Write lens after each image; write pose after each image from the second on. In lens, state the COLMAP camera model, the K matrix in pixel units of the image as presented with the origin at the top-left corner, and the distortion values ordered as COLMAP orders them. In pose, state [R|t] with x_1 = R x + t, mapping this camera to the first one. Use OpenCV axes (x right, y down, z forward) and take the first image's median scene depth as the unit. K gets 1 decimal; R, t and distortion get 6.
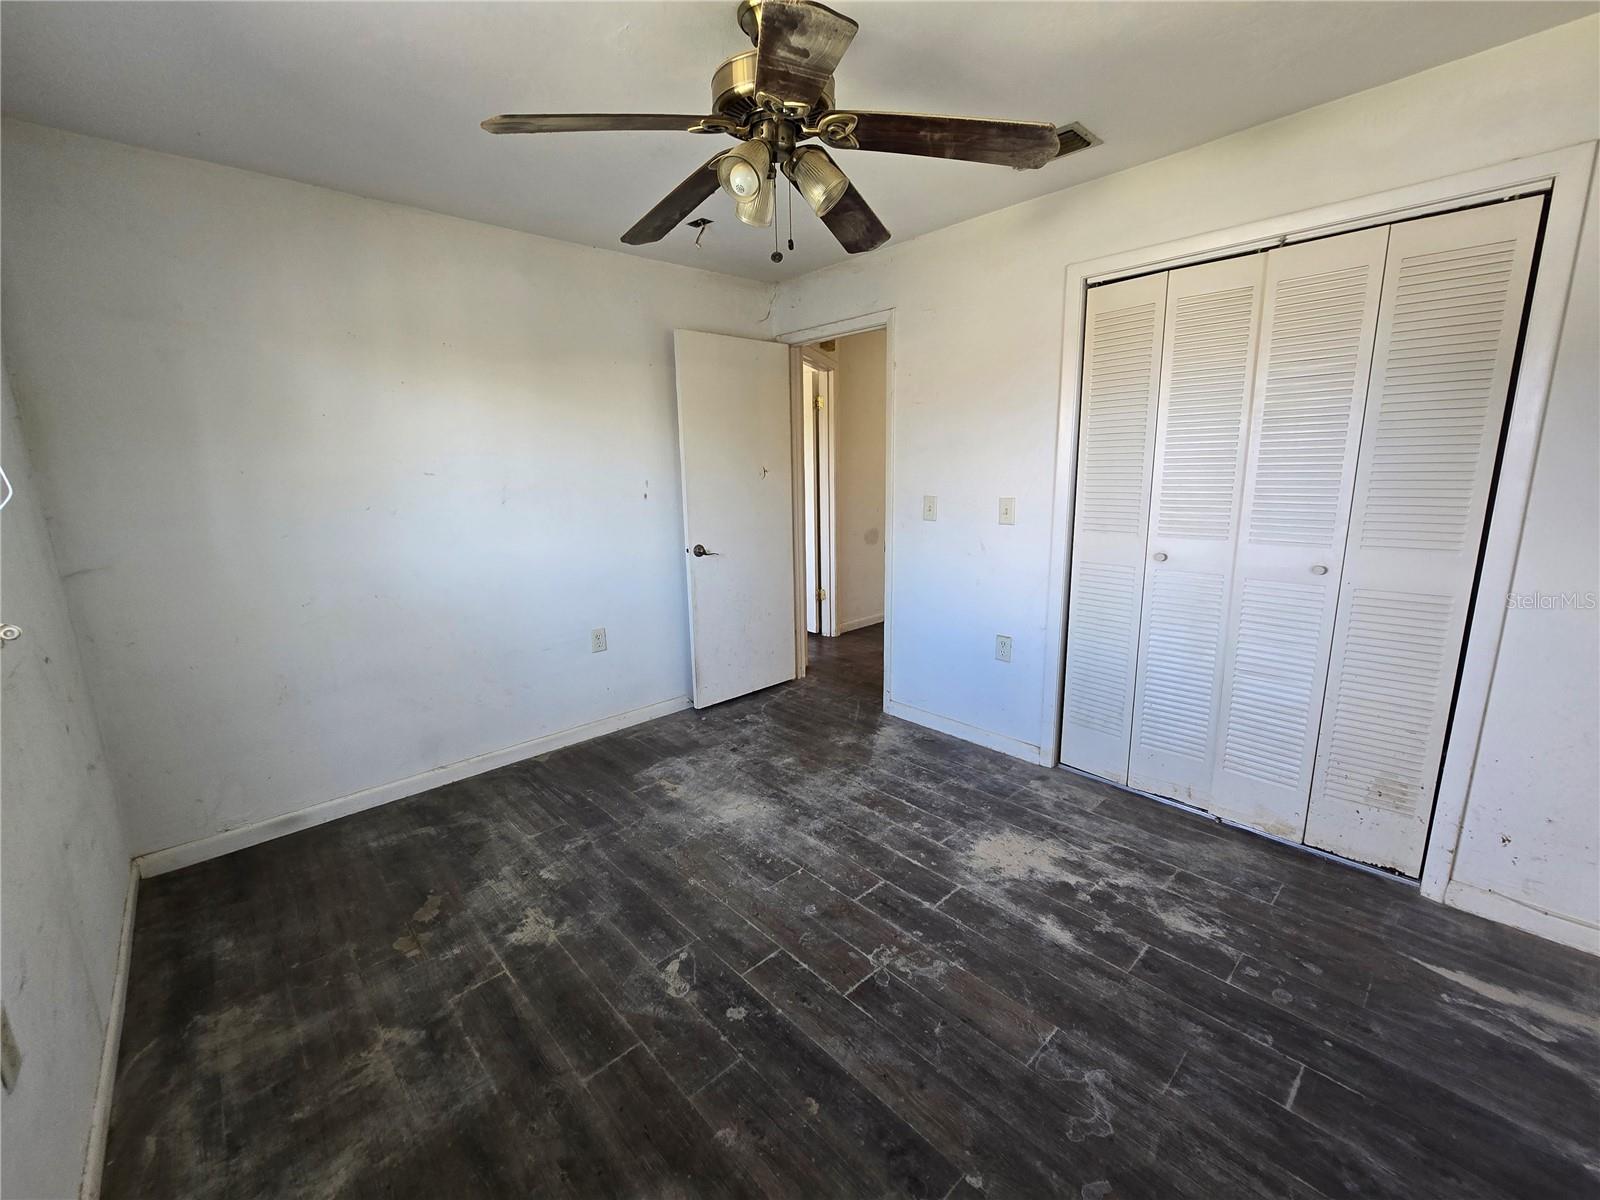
lens RADIAL K [[657.0, 0, 797.6], [0, 657.0, 599.1], [0, 0, 1]] dist [-0.003193, -0.000097]
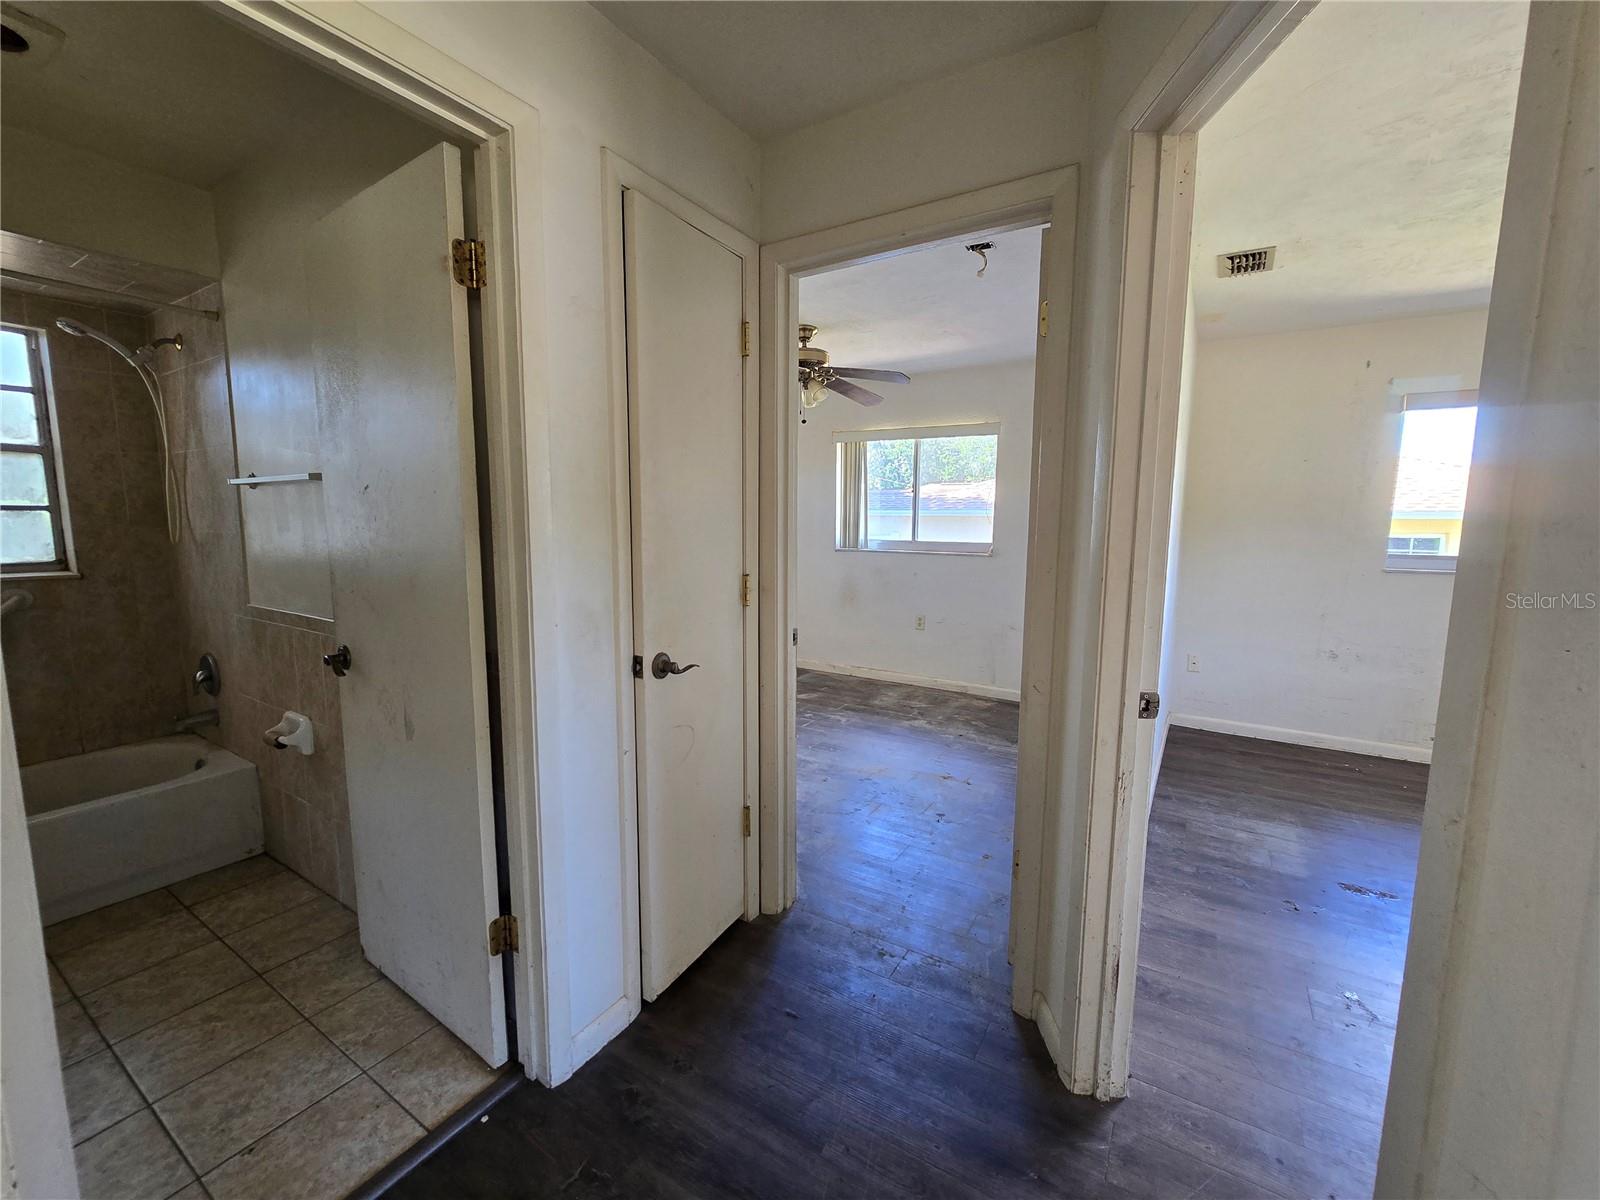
lens RADIAL K [[657.0, 0, 797.6], [0, 657.0, 599.1], [0, 0, 1]] dist [-0.003193, -0.000097]
pose [[-0.965158, 0.049075, -0.257026, 0.494911], [-0.036929, 0.946879, 0.319464, -0.533262], [0.259050, 0.317825, -0.912075, 2.653565]]
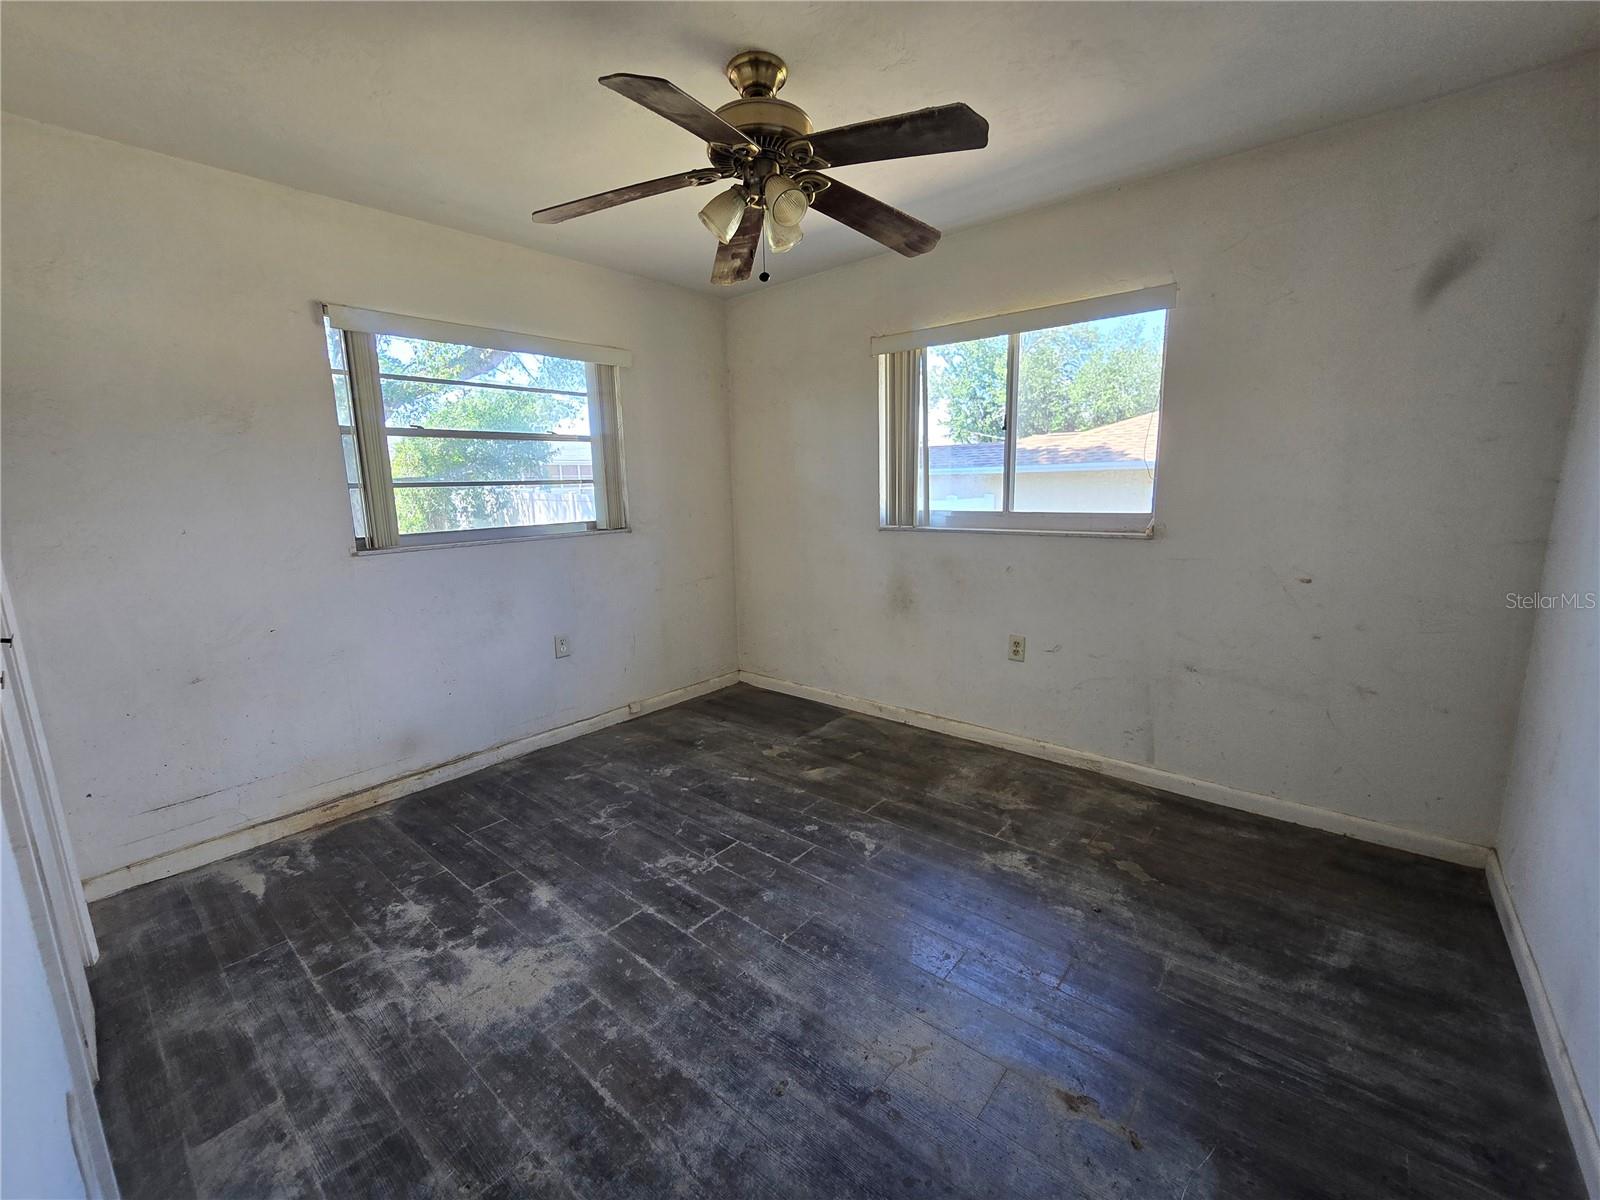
lens RADIAL K [[657.0, 0, 797.6], [0, 657.0, 599.1], [0, 0, 1]] dist [-0.003193, -0.000097]
pose [[-0.991386, 0.066761, -0.112681, 0.058563], [0.020547, 0.928961, 0.369606, -0.334266], [0.129352, 0.364107, -0.922331, 1.787241]]
